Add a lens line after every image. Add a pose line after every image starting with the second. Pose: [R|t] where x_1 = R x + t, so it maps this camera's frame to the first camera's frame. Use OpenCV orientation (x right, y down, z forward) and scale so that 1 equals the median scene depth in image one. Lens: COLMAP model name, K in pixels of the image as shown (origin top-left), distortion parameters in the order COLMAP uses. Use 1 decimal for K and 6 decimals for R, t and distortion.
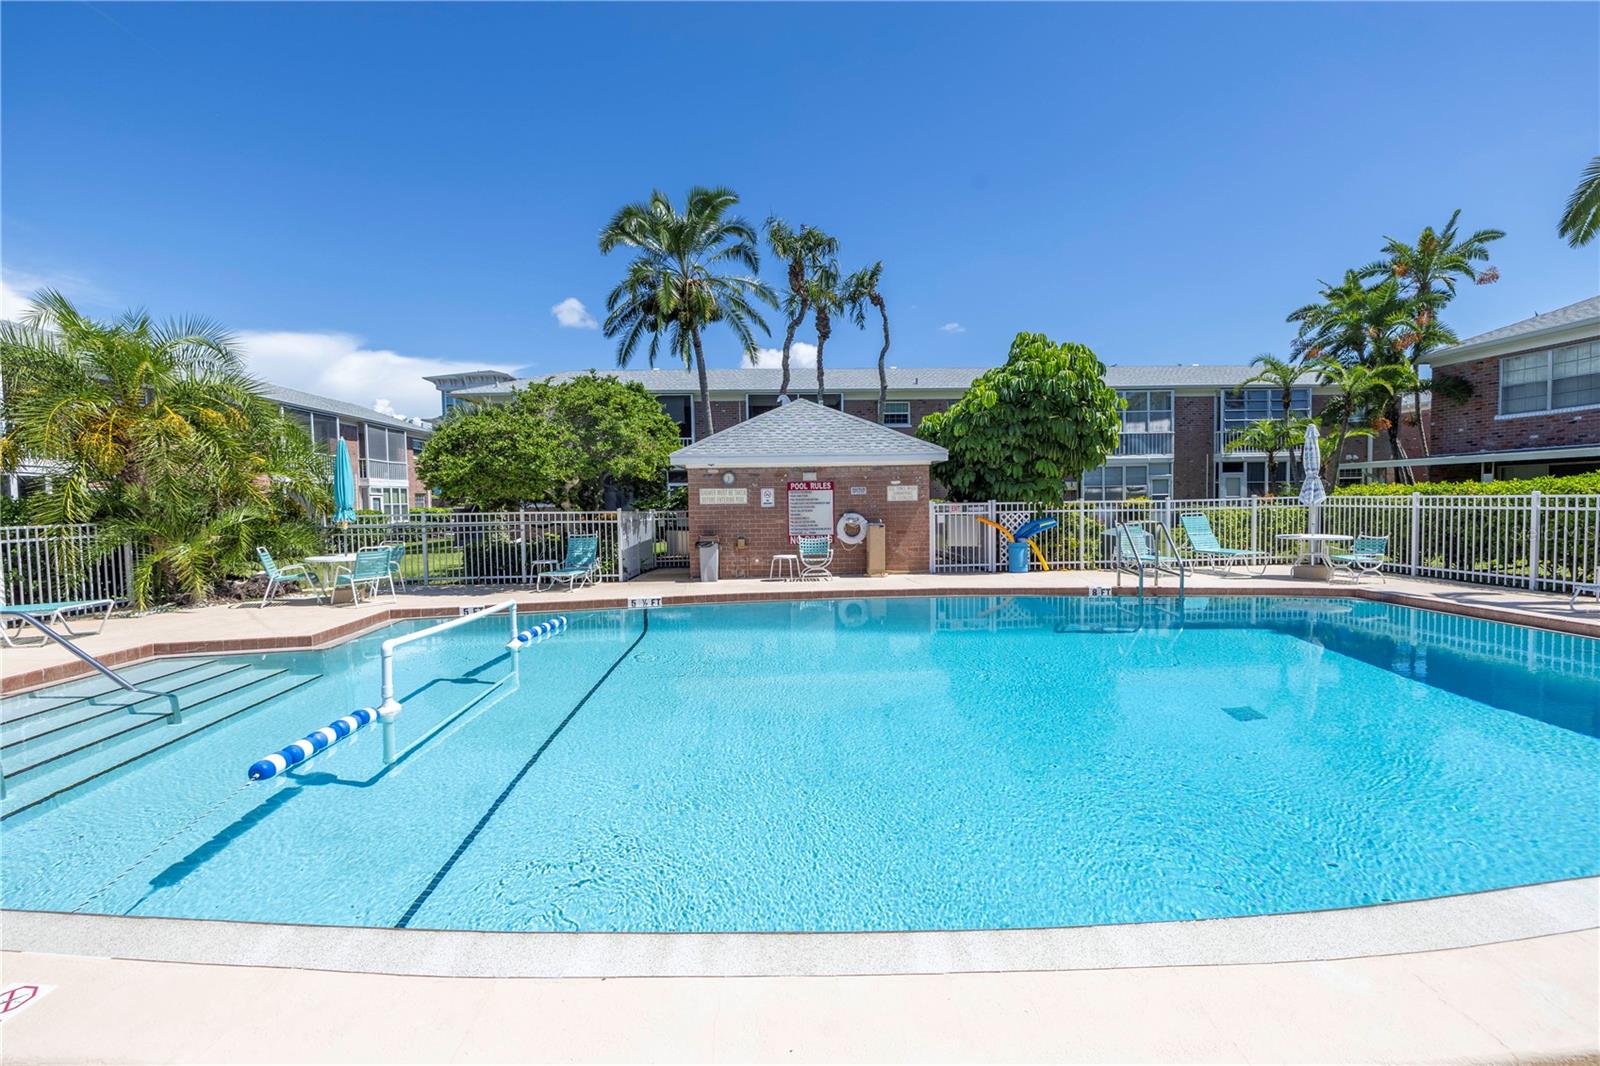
lens RADIAL K [[681.5, 0, 800.0], [0, 681.5, 533.0], [0, 0, 1]] dist [0.008894, -0.000072]
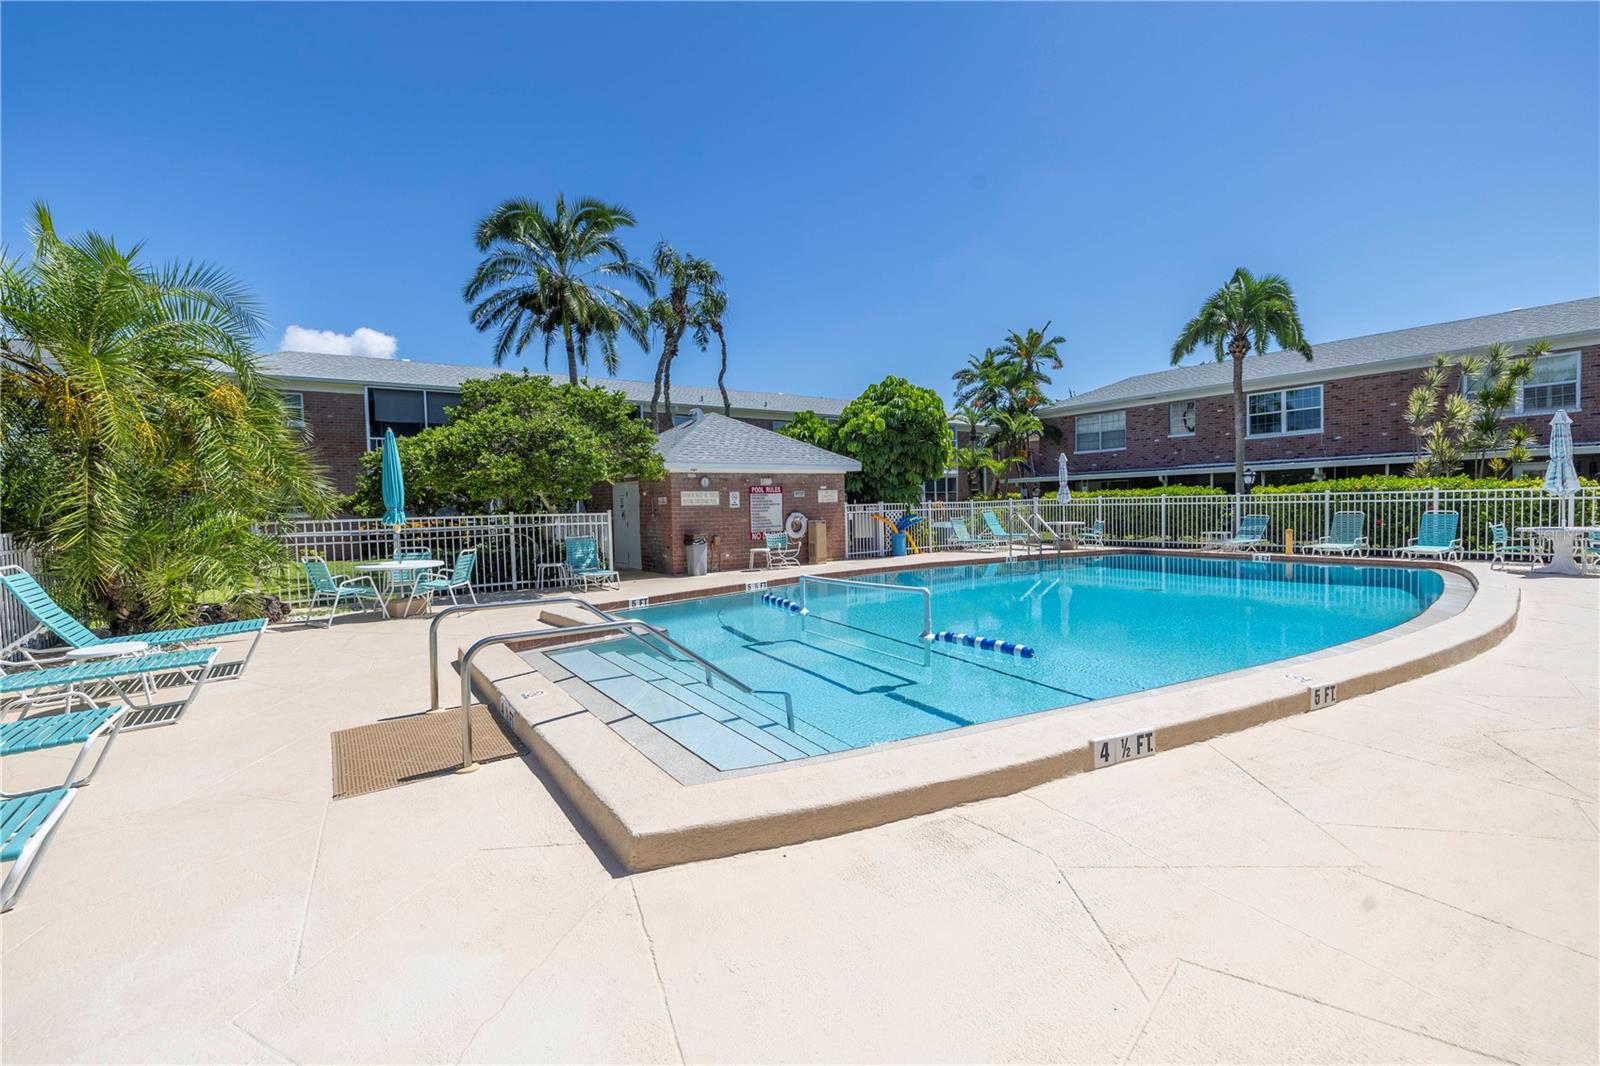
lens RADIAL K [[681.5, 0, 800.0], [0, 681.5, 533.0], [0, 0, 1]] dist [0.008894, -0.000072]
pose [[0.842089, -0.026834, 0.538671, -0.566774], [0.037020, 0.999282, -0.008092, 0.016844], [-0.538067, 0.026755, 0.842477, -0.016531]]
